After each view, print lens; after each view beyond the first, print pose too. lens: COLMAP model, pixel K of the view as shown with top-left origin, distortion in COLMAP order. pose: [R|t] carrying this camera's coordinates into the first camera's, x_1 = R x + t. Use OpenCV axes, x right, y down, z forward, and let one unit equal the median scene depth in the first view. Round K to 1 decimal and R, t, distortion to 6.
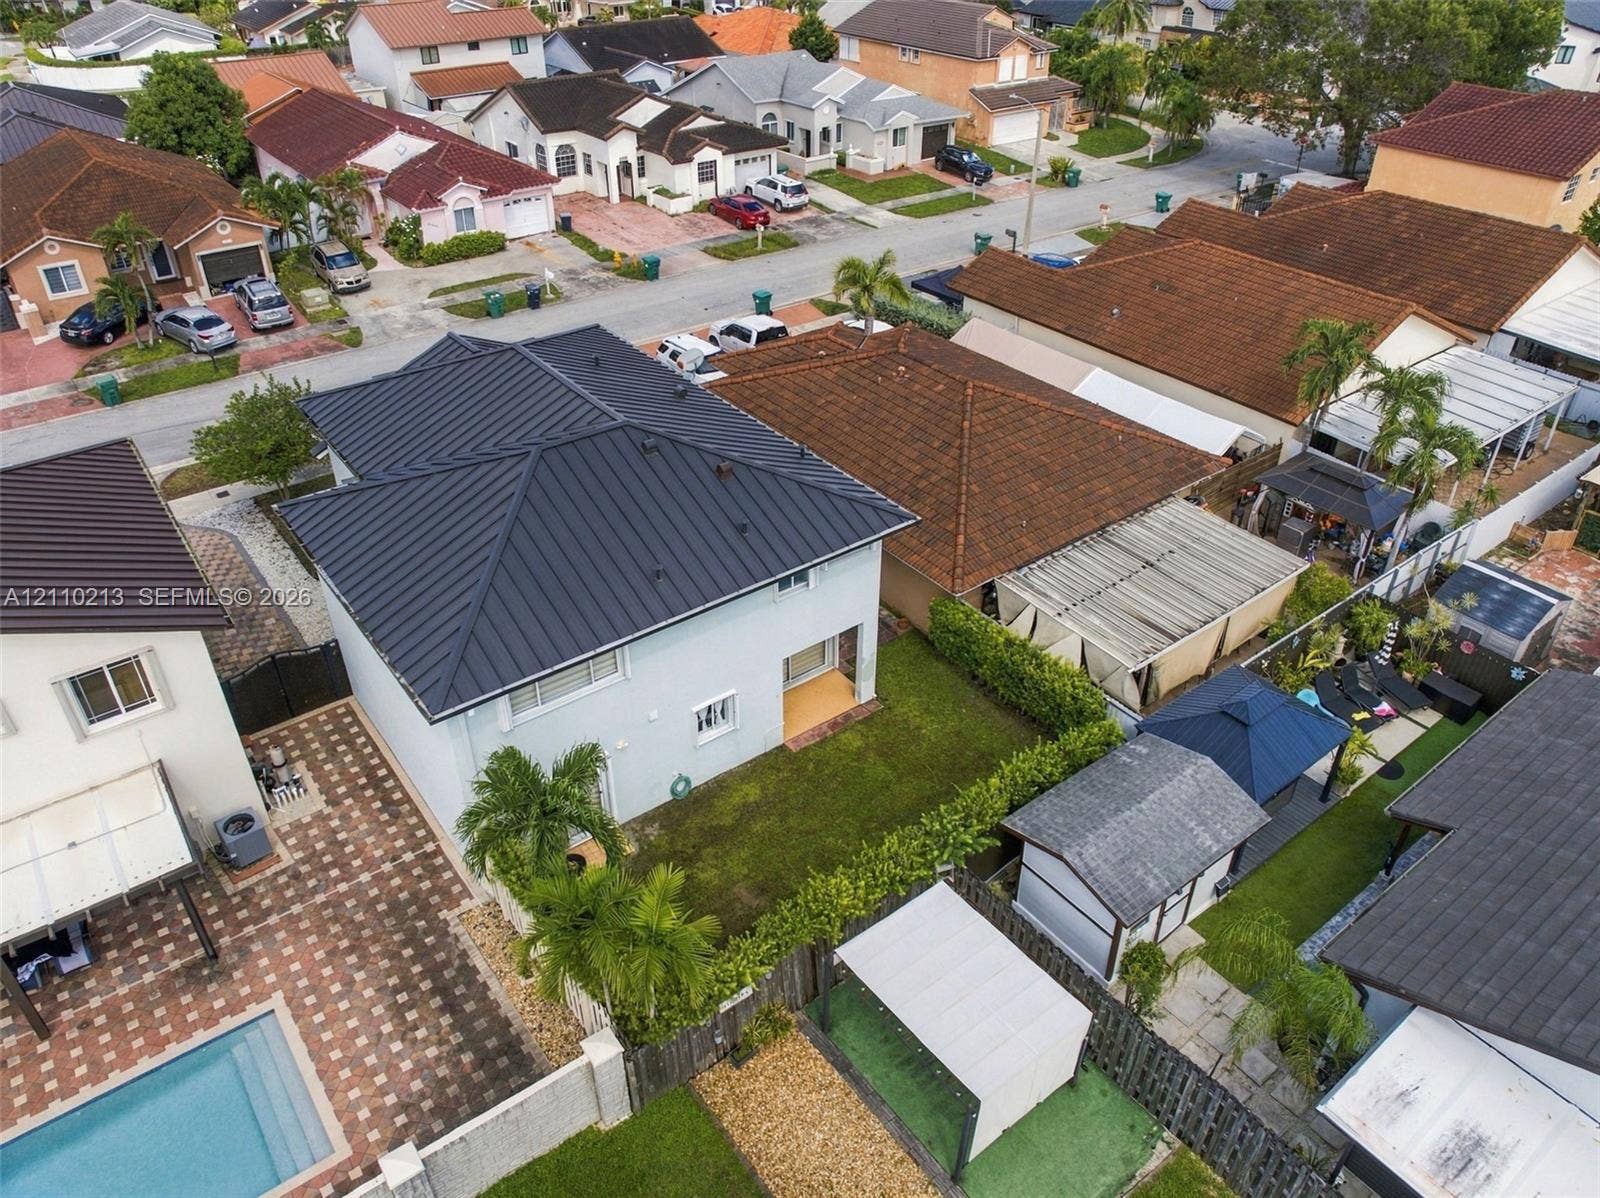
lens RADIAL K [[1124.3, 0, 800.0], [0, 1124.3, 599.0], [0, 0, 1]] dist [-0.029542, 0.000682]
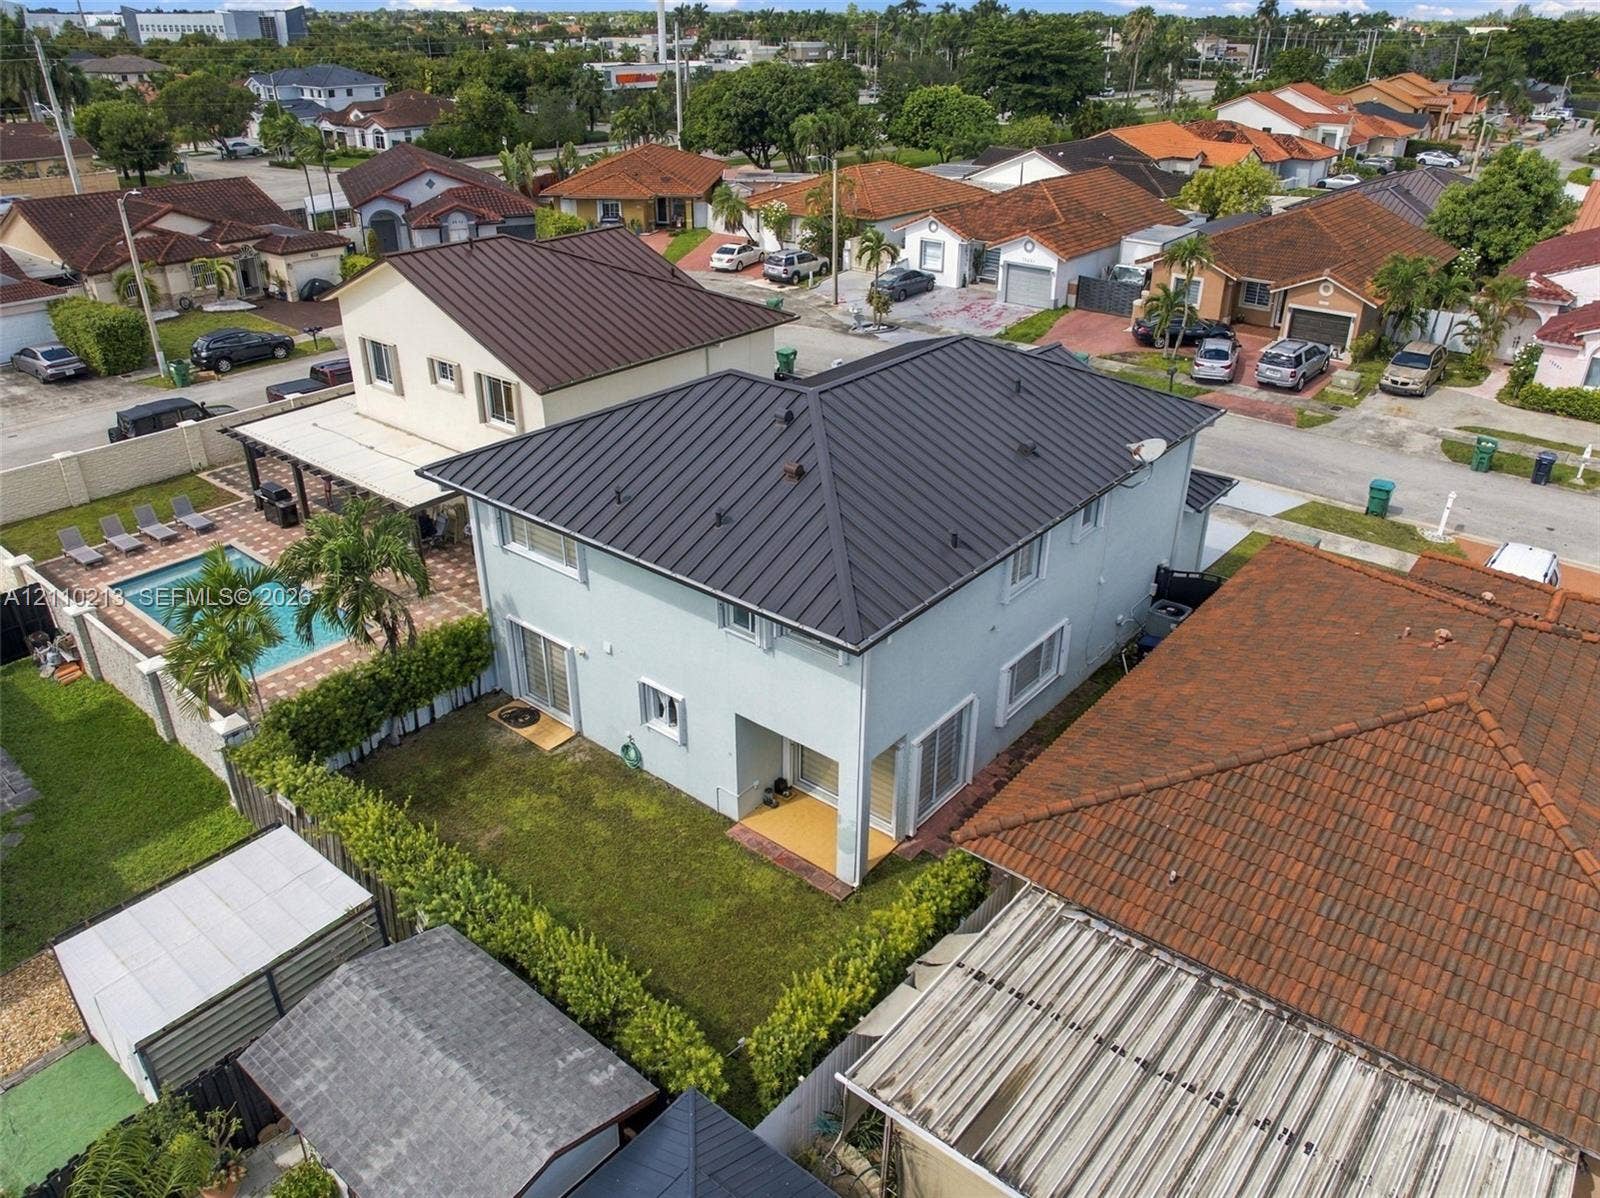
lens RADIAL K [[1124.3, 0, 800.0], [0, 1124.3, 599.0], [0, 0, 1]] dist [-0.029542, 0.000682]
pose [[0.225832, 0.455682, -0.861019, 0.361831], [-0.553655, 0.787267, 0.271434, -0.140870], [0.801540, 0.415409, 0.430080, 0.351433]]
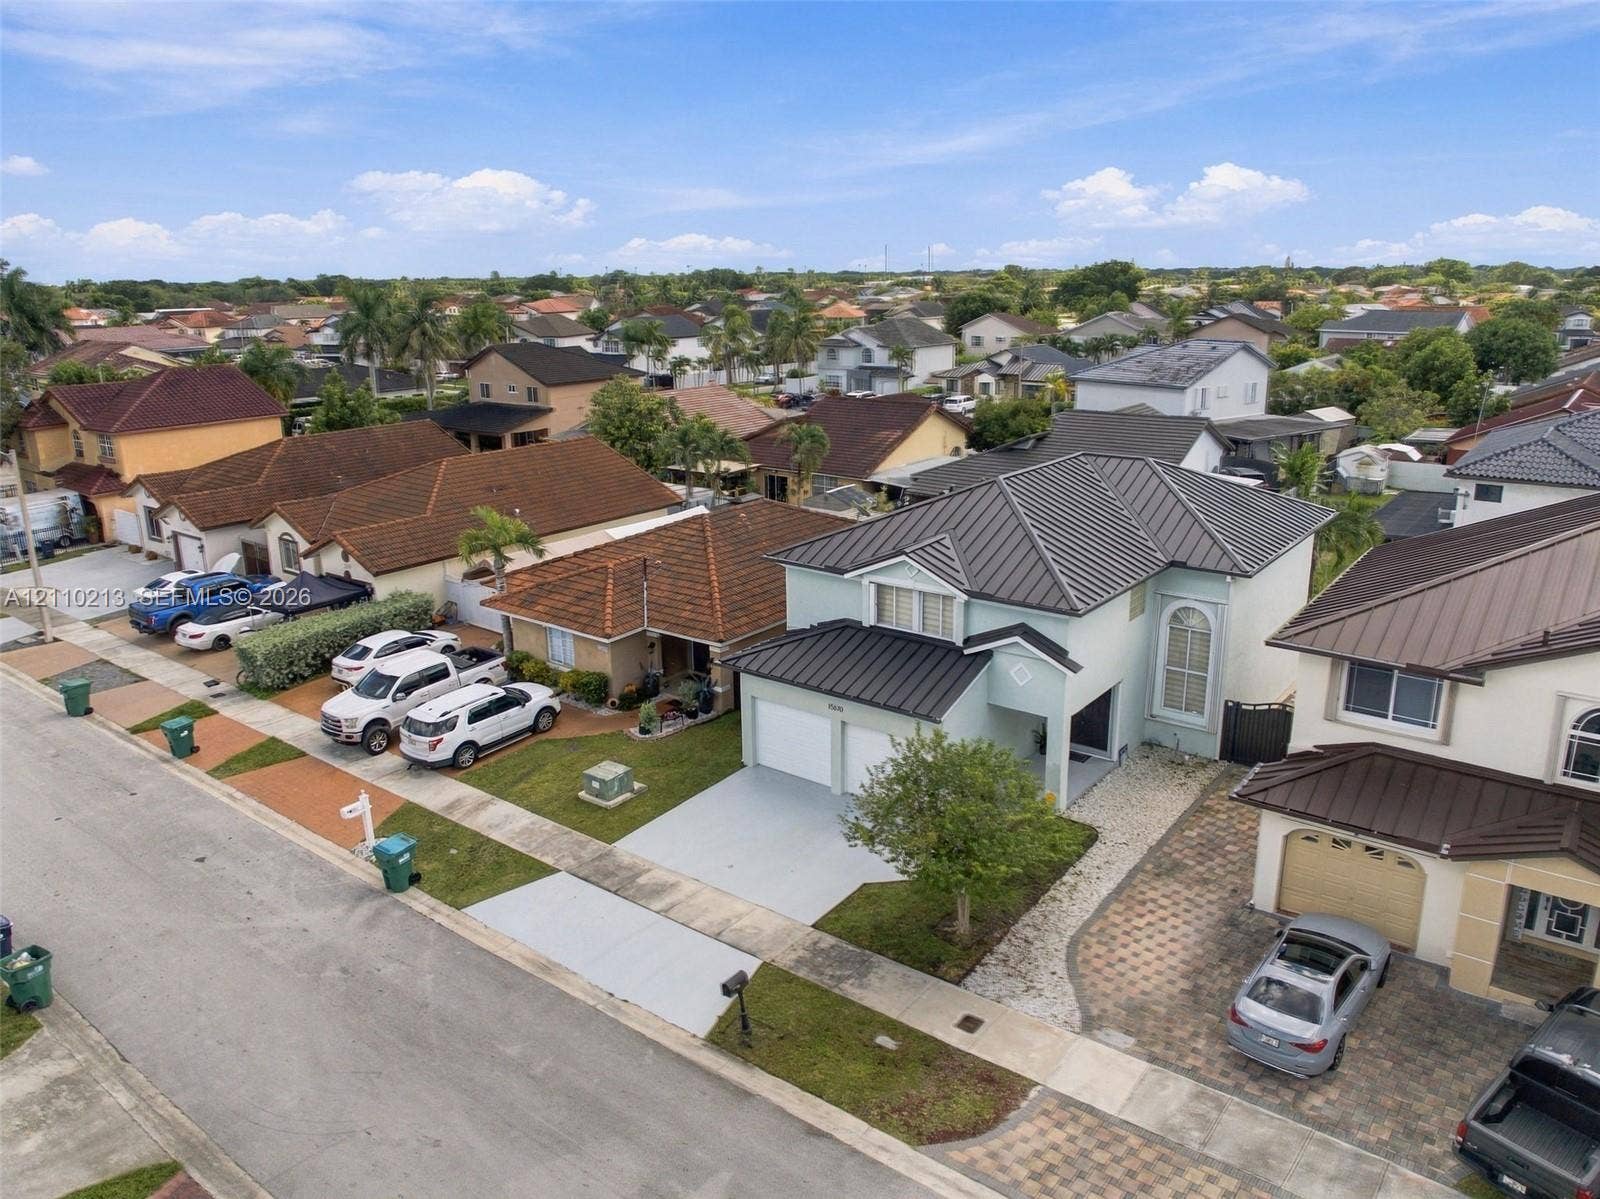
lens RADIAL K [[1124.3, 0, 800.0], [0, 1124.3, 599.5], [0, 0, 1]] dist [-0.029542, 0.000682]
pose [[-0.258911, -0.275017, 0.925922, -0.744583], [0.554132, 0.742875, 0.375598, -0.392358], [-0.791140, 0.610330, -0.039943, 0.759296]]
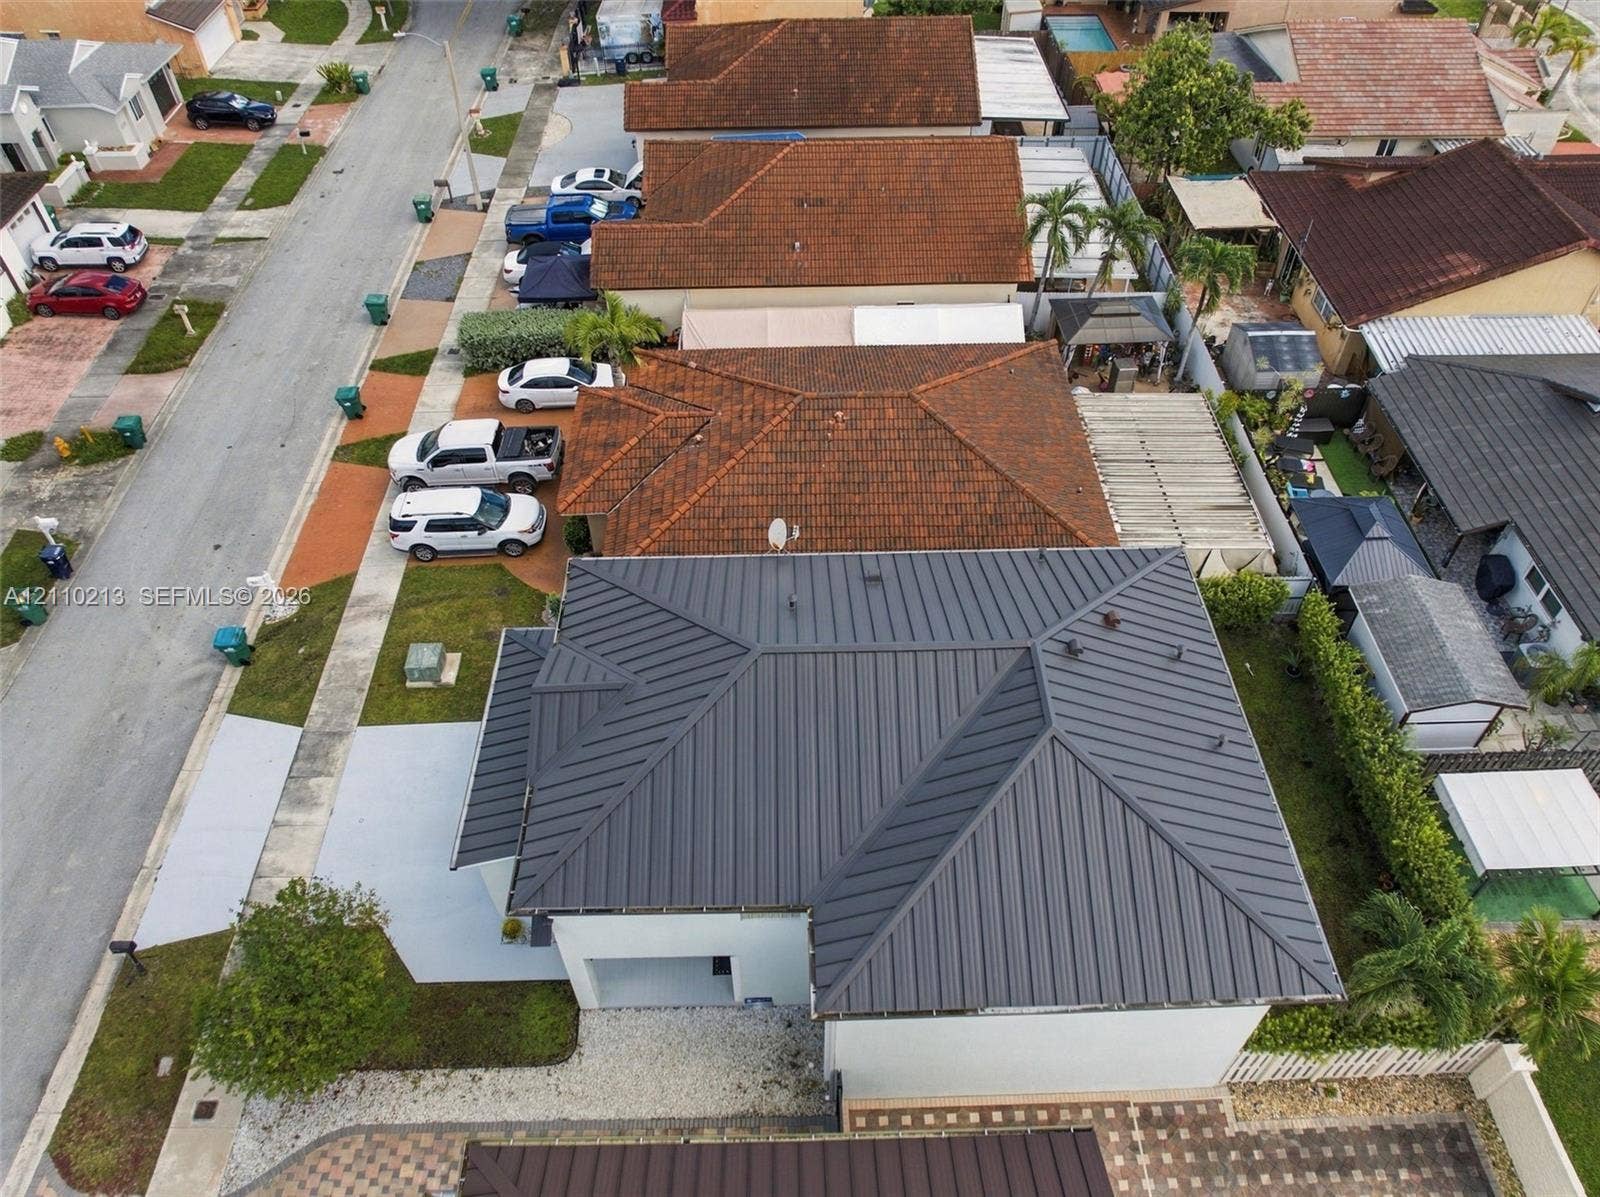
lens RADIAL K [[1124.3, 0, 800.0], [0, 1124.3, 598.5], [0, 0, 1]] dist [-0.029542, 0.000682]
pose [[0.584182, -0.593803, 0.553290, -0.391491], [0.465147, 0.803593, 0.371317, -0.320556], [-0.665109, 0.040444, 0.745650, 0.229276]]
